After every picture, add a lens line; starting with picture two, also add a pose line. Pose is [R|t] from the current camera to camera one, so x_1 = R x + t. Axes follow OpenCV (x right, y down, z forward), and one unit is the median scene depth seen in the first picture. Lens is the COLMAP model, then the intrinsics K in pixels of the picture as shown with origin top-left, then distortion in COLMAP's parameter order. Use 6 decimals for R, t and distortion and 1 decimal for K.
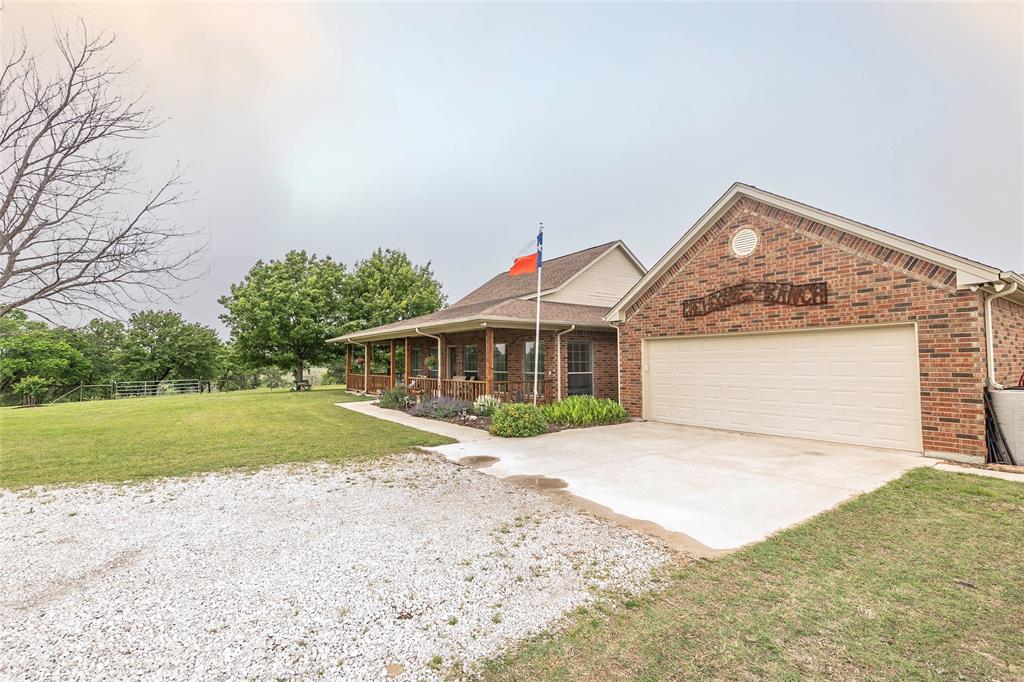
lens RADIAL K [[485.1, 0, 512.0], [0, 485.1, 341.0], [0, 0, 1]] dist [-0.008093, 0.000571]
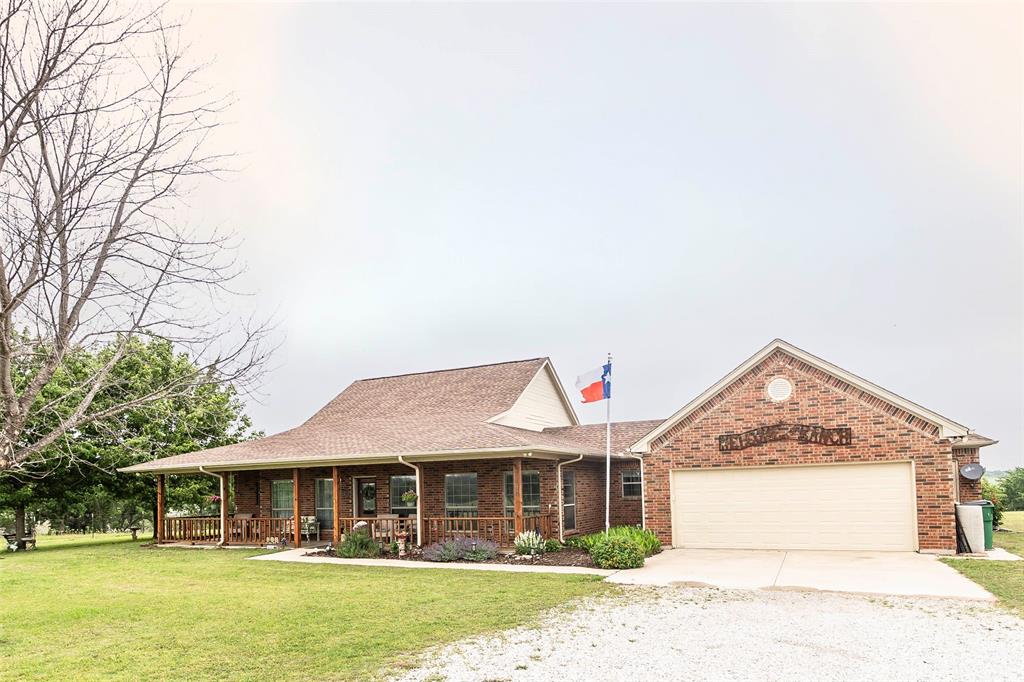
lens RADIAL K [[665.5, 0, 515.8], [0, 665.5, 465.6], [0, 0, 1]] dist [-0.004918, -0.000288]
pose [[0.868917, -0.002249, 0.494953, -0.899116], [-0.000444, 0.999986, 0.005325, -0.026039], [-0.494958, -0.004847, 0.868903, -0.097396]]
